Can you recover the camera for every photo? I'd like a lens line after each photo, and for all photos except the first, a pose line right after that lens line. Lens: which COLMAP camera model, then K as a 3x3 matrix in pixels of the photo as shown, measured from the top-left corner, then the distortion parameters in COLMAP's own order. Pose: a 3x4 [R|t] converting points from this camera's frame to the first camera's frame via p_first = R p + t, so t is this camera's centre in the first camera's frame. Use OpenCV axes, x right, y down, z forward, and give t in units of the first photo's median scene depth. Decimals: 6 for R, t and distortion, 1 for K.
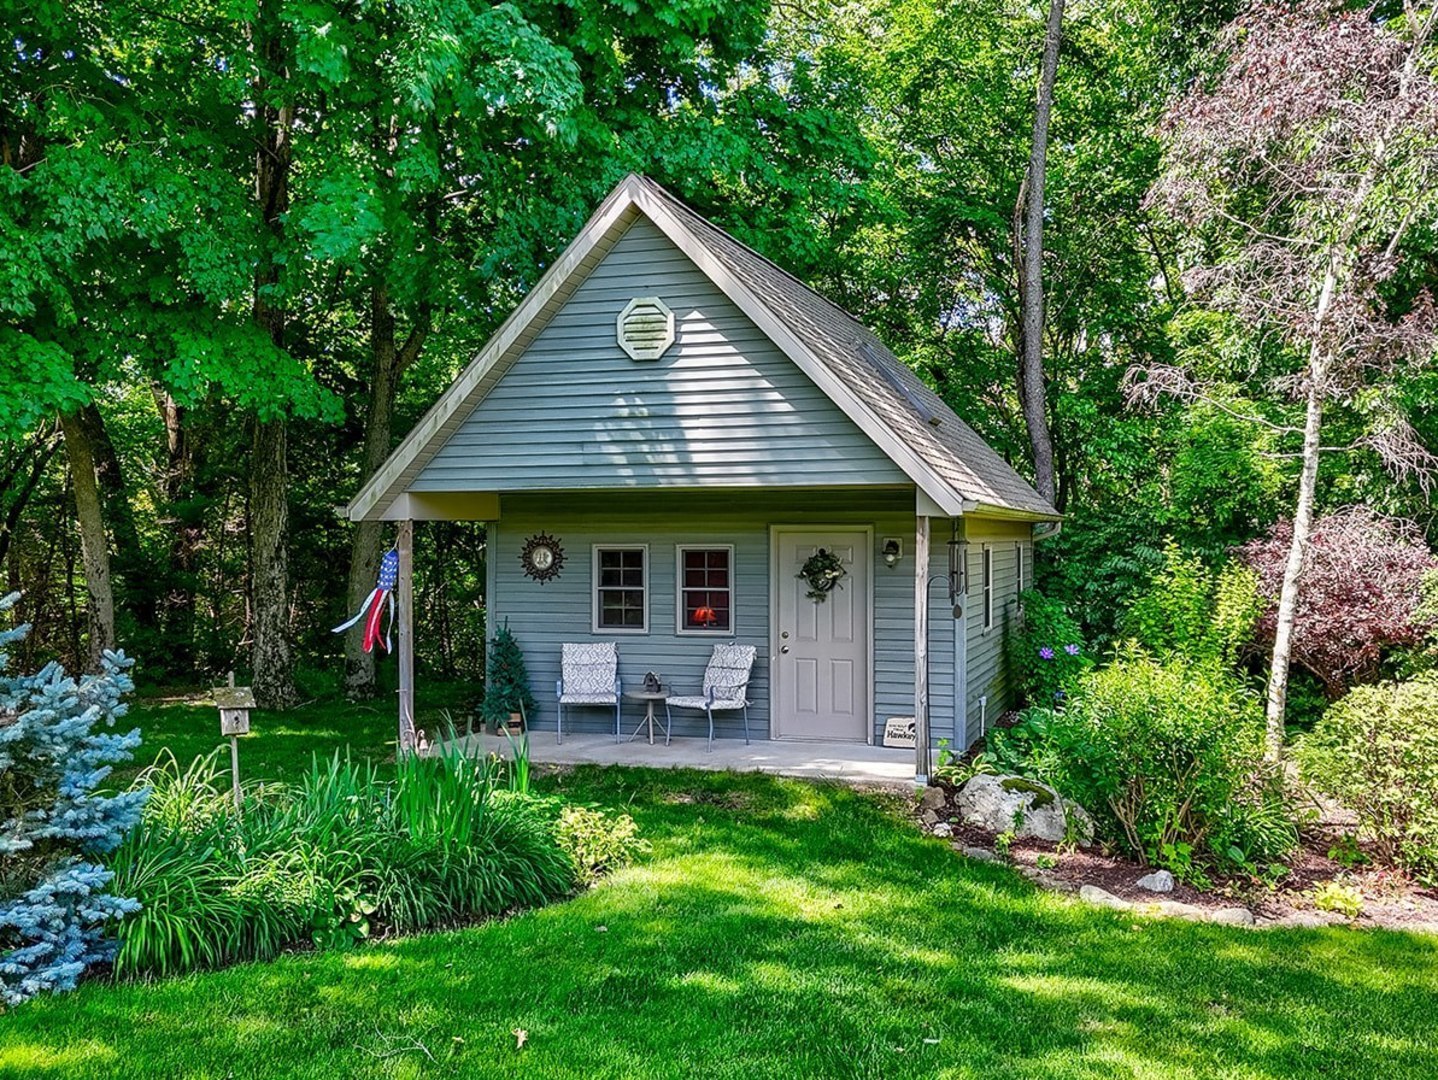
lens RADIAL K [[1424.0, 0, 702.9], [0, 1424.0, 539.9], [0, 0, 1]] dist [0.086581, -0.030294]
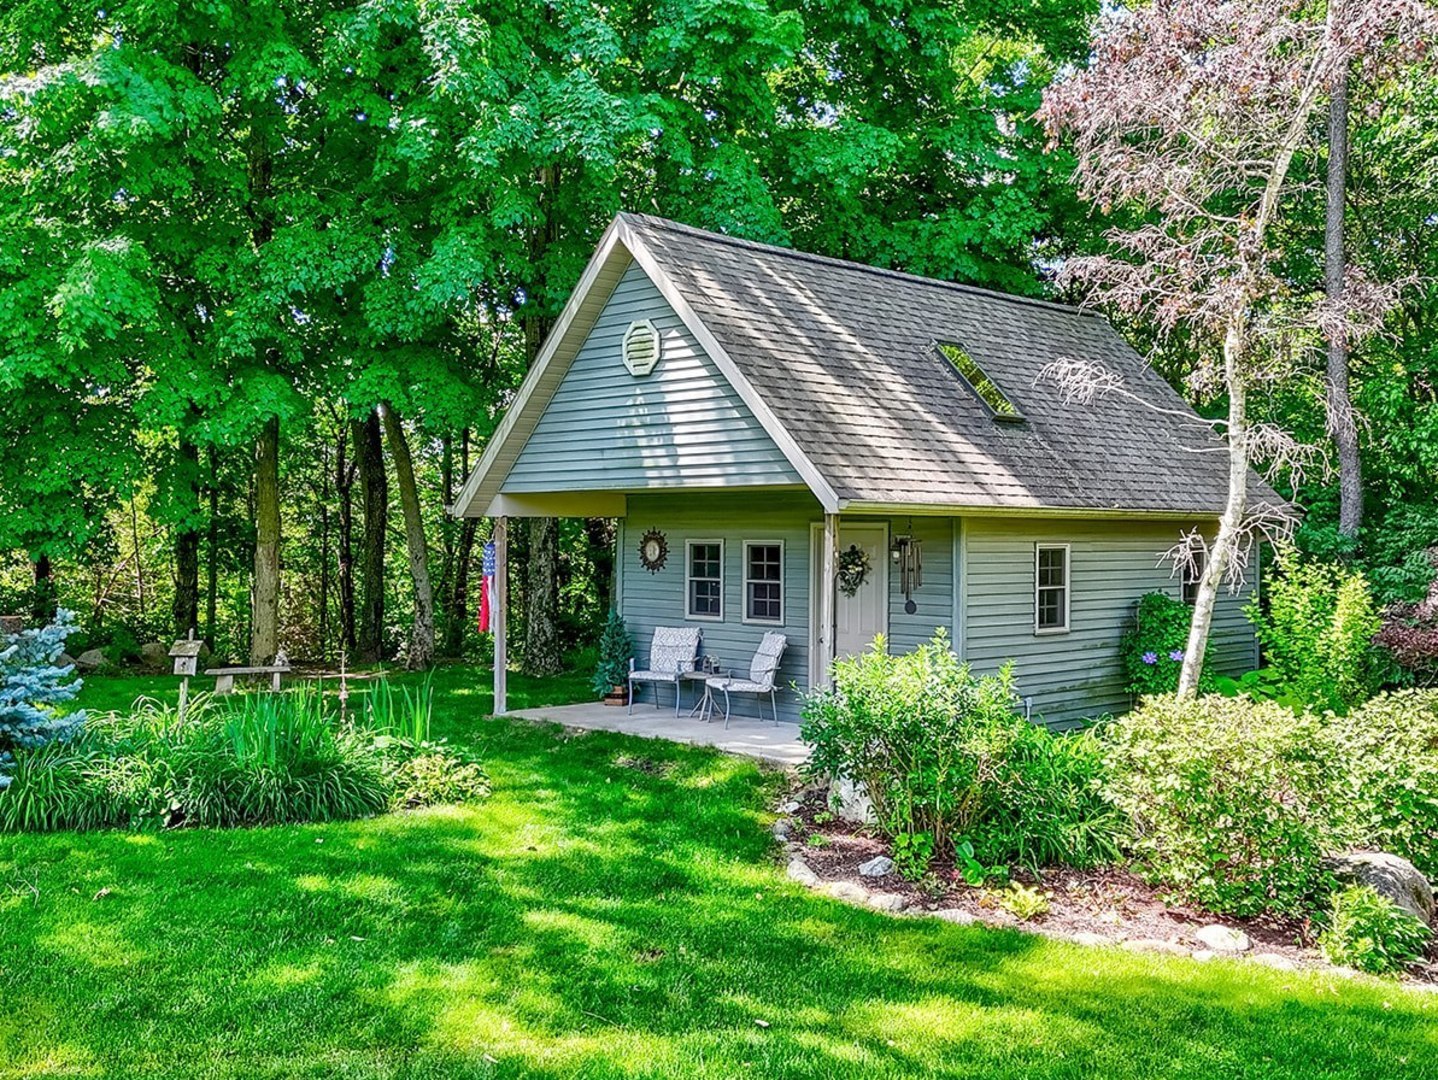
lens RADIAL K [[1424.0, 0, 702.9], [0, 1424.0, 539.9], [0, 0, 1]] dist [0.086581, -0.030294]
pose [[0.885722, 0.009410, -0.464120, 0.524916], [-0.008798, 0.999955, 0.003485, -0.000307], [0.464132, 0.000996, 0.885765, 0.023631]]
